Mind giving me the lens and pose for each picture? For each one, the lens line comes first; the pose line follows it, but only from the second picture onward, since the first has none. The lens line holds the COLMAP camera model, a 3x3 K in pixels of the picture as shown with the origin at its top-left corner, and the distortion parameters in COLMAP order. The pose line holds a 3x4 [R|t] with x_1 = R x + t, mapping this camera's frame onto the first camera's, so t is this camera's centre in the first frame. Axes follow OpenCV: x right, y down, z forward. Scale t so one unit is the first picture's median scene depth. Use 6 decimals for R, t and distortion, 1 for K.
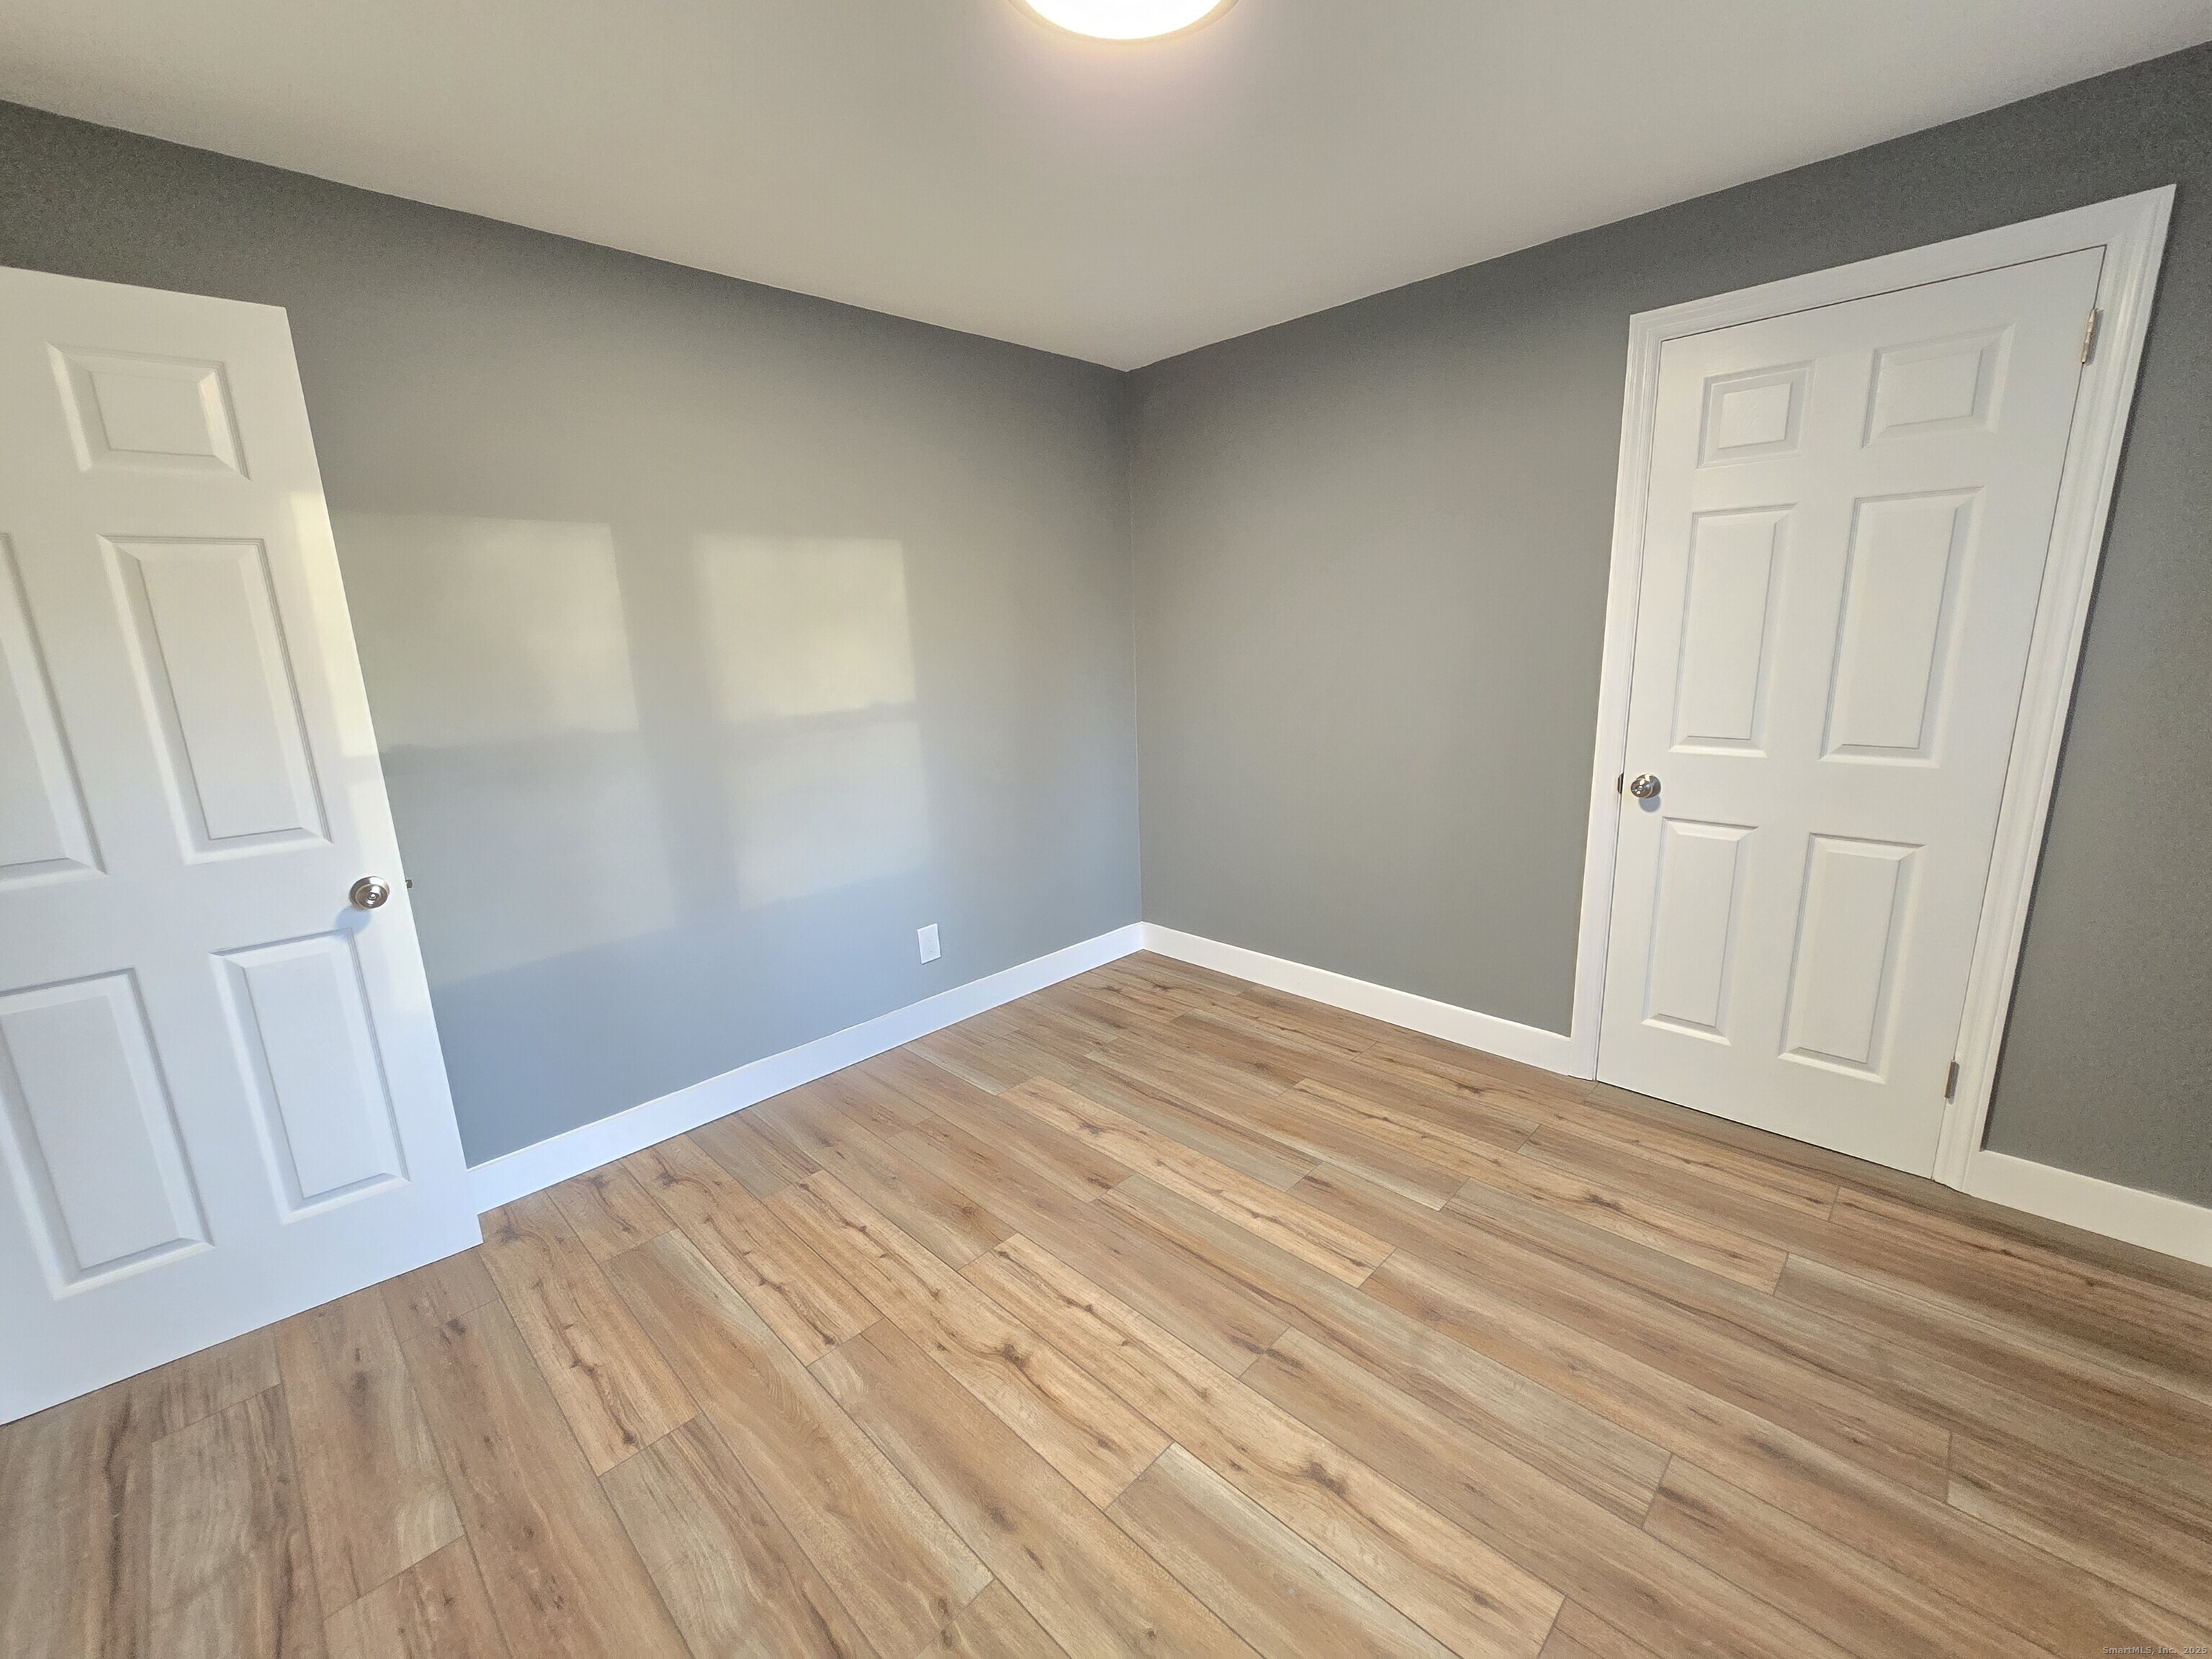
lens RADIAL K [[900.9, 0, 1090.0], [0, 900.9, 828.8], [0, 0, 1]] dist [-0.002007, -0.000878]
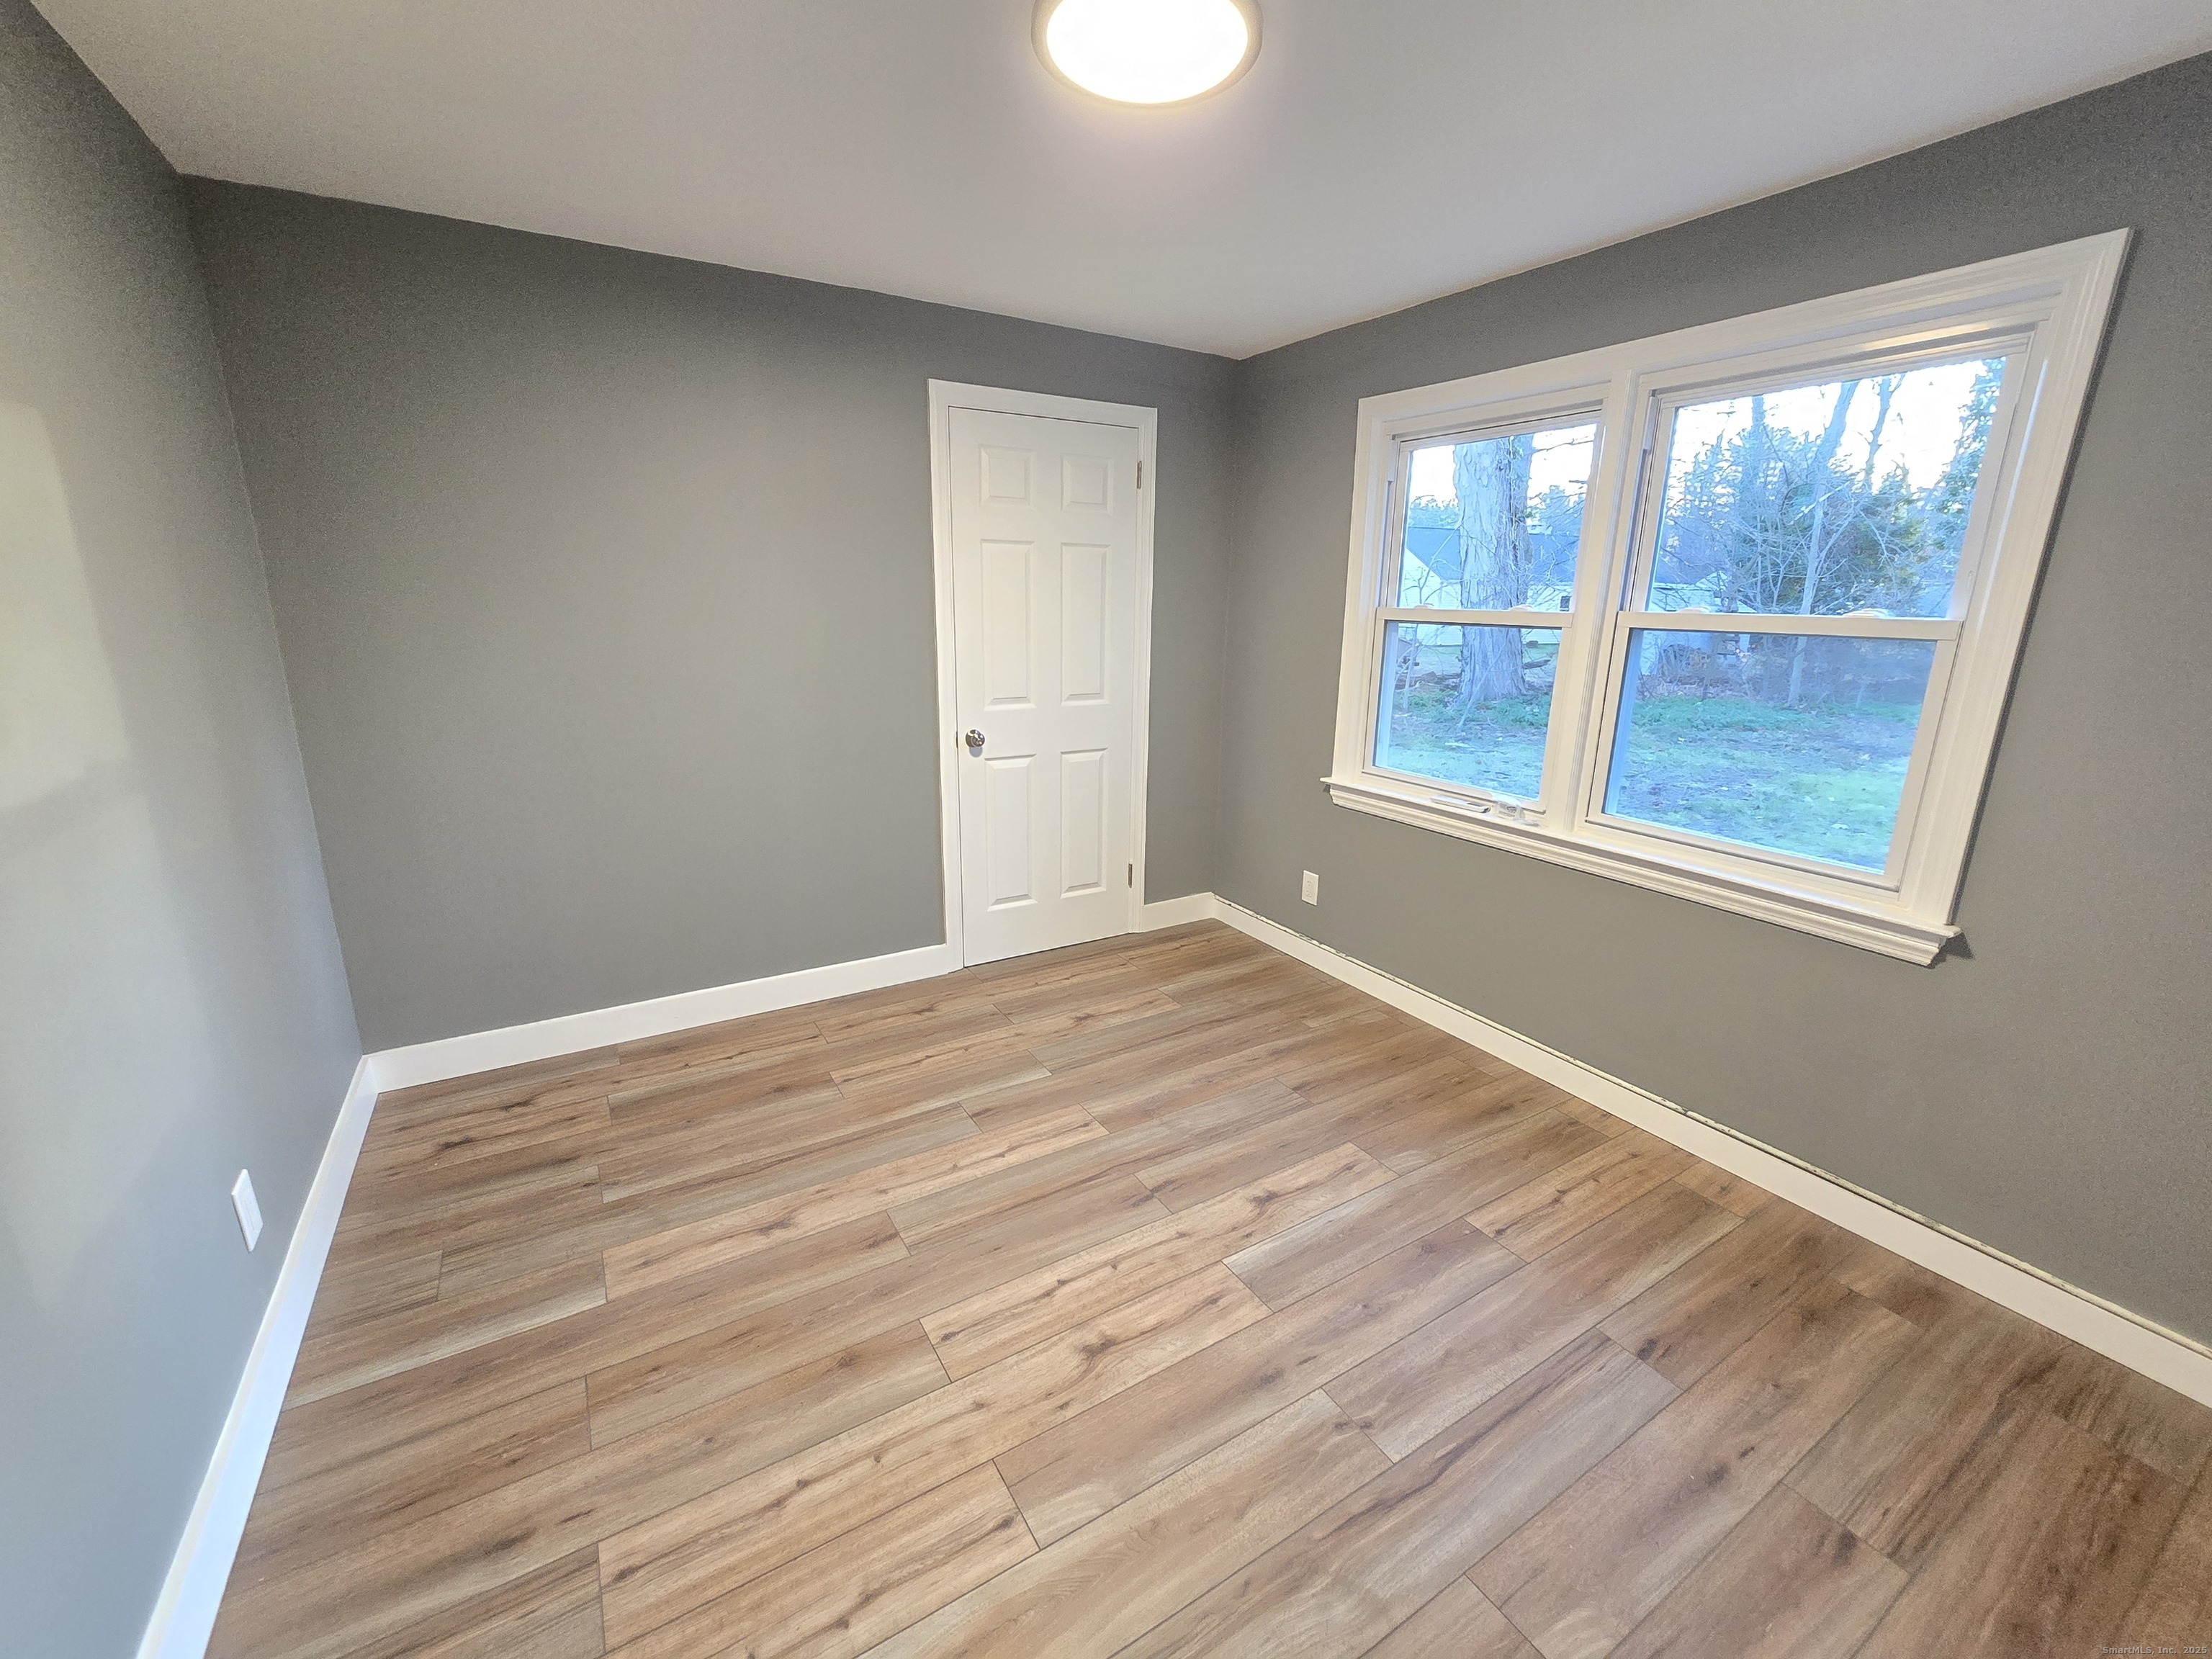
lens RADIAL K [[909.7, 0, 1111.5], [0, 909.7, 830.0], [0, 0, 1]] dist [-0.001494, -0.000729]
pose [[0.241650, -0.208246, 0.947755, -0.821586], [0.192998, 0.967502, 0.163376, -0.121406], [-0.950977, 0.143435, 0.273988, 0.555284]]
